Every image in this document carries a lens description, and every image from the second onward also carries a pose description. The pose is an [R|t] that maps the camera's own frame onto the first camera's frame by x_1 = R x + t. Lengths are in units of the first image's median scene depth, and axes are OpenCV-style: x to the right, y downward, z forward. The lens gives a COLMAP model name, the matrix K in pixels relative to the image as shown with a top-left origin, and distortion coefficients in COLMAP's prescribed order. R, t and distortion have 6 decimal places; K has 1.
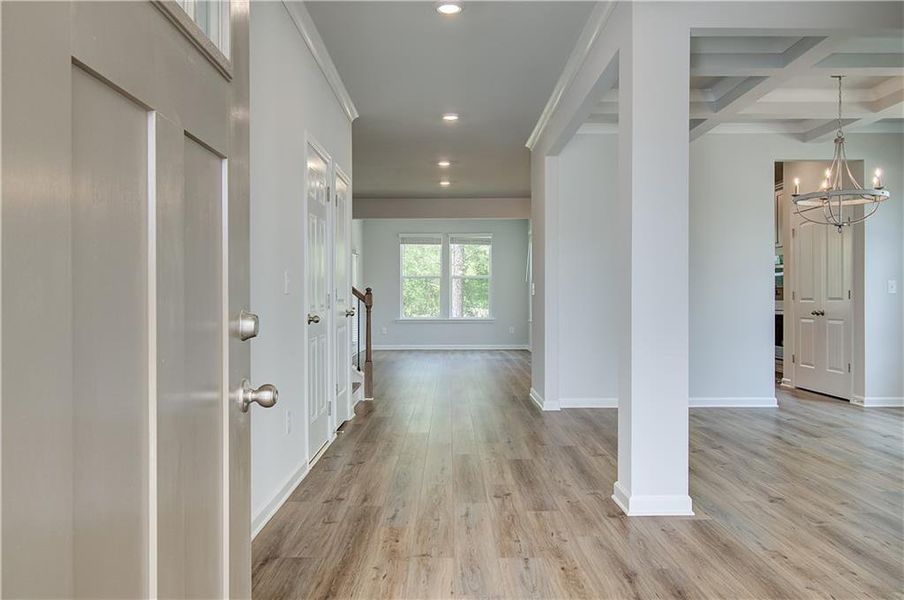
lens RADIAL K [[737.1, 0, 452.0], [0, 737.1, 300.0], [0, 0, 1]] dist [-0.001365, -0.000747]
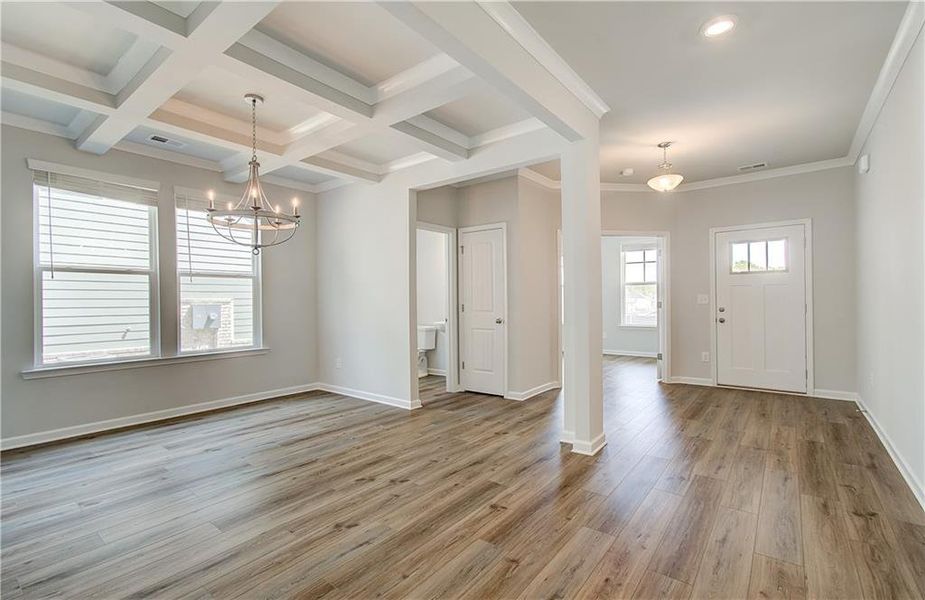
lens RADIAL K [[417.9, 0, 462.5], [0, 417.9, 301.9], [0, 0, 1]] dist [-0.000787, 0.000394]
pose [[-0.786367, 0.013350, 0.617616, -0.077470], [0.016614, 0.999862, -0.000460, -0.025981], [-0.617537, 0.009899, -0.786480, 1.660797]]
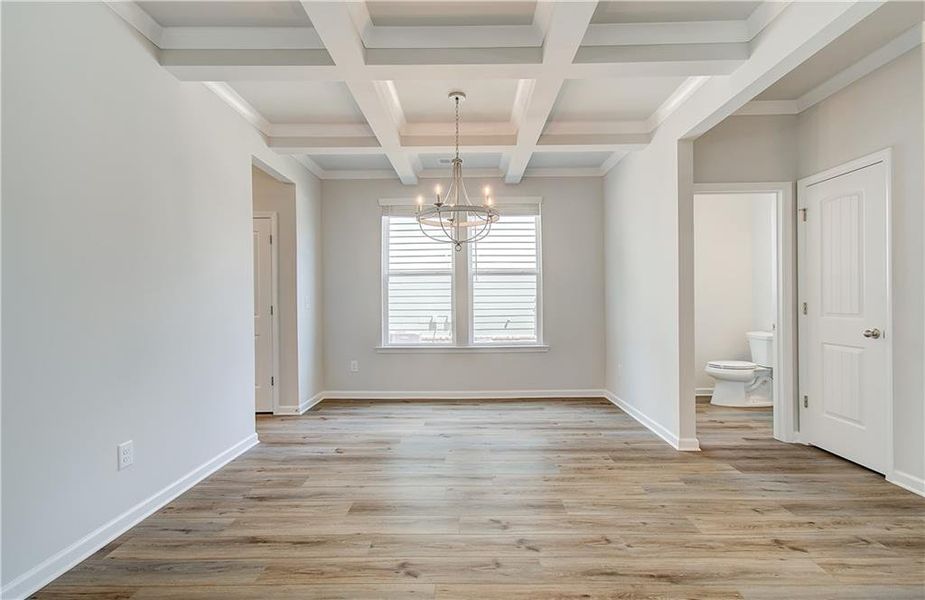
lens RADIAL K [[414.2, 0, 473.7], [0, 414.2, 299.0], [0, 0, 1]] dist [-0.036834, 0.025095]
pose [[0.012029, 0.011861, 0.999857, -0.061523], [0.010862, 0.999869, -0.011992, -0.023055], [-0.999869, 0.011004, 0.011898, 1.265560]]
